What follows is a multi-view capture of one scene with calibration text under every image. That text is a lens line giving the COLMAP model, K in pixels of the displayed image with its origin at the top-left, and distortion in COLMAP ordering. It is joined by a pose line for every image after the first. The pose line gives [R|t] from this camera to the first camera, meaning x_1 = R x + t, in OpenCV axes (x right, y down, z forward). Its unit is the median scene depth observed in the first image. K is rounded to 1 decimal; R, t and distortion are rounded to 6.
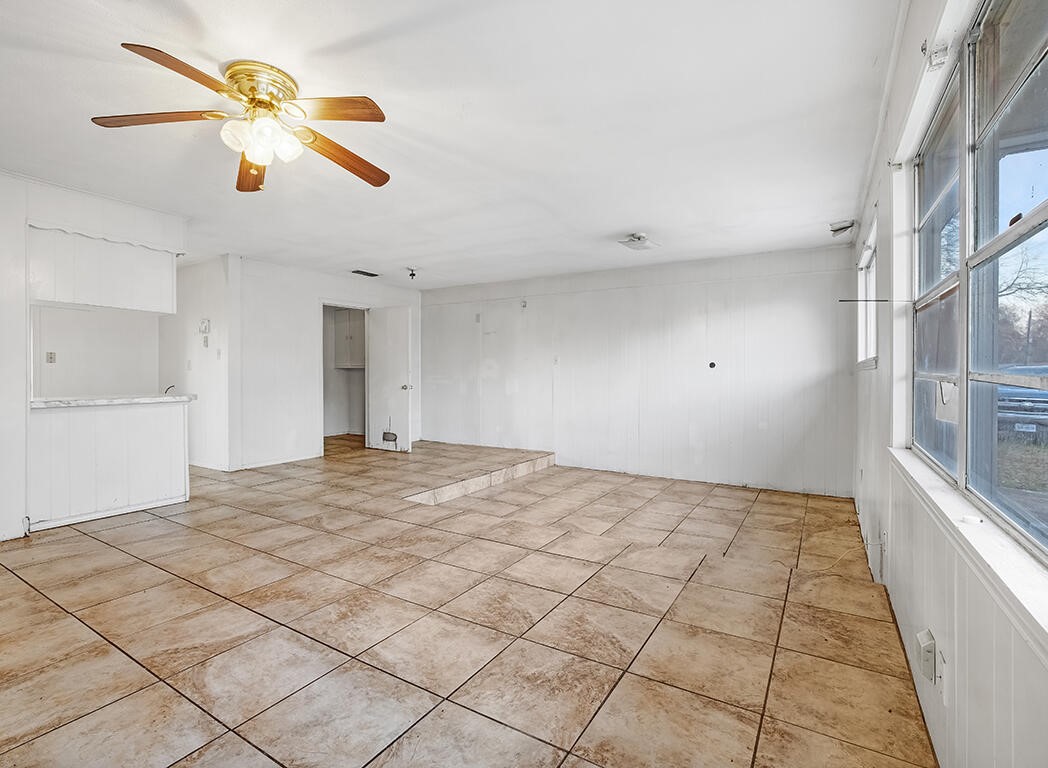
lens RADIAL K [[491.1, 0, 521.3], [0, 491.1, 380.8], [0, 0, 1]] dist [-0.018602, 0.002478]
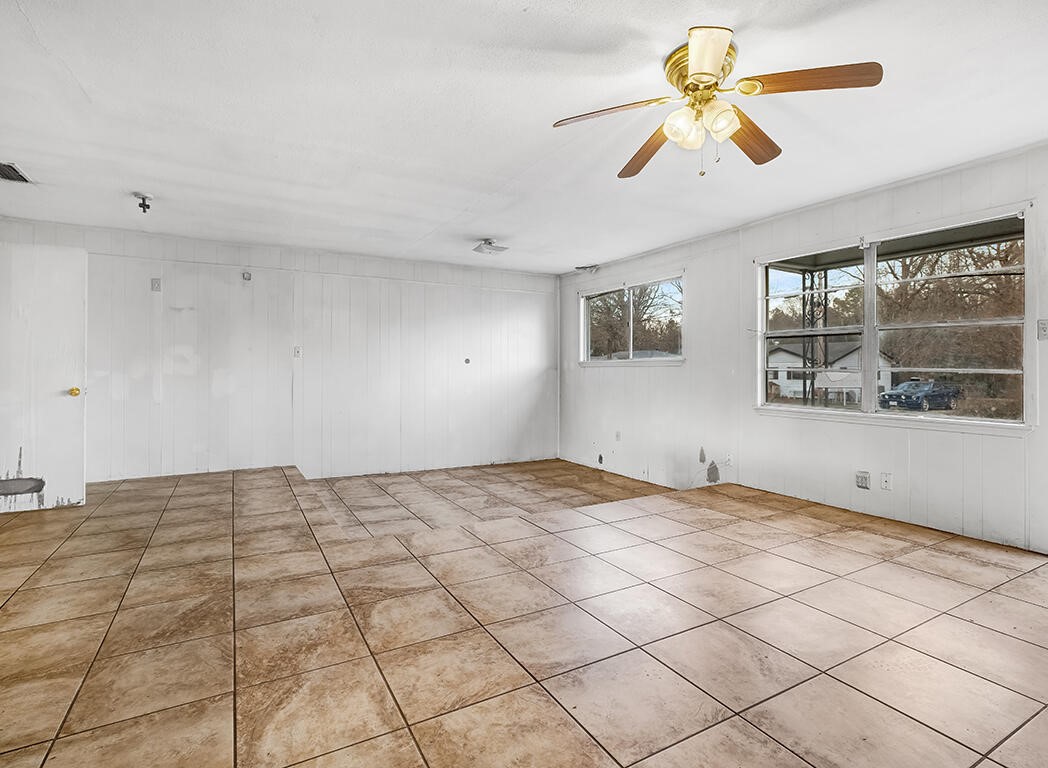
lens RADIAL K [[518.3, 0, 521.7], [0, 518.3, 376.8], [0, 0, 1]] dist [-0.011725, -0.000404]
pose [[0.488395, -0.011849, 0.872542, -0.963619], [0.008510, 0.999925, 0.008816, -0.010493], [-0.872581, 0.003120, 0.488459, 0.492751]]
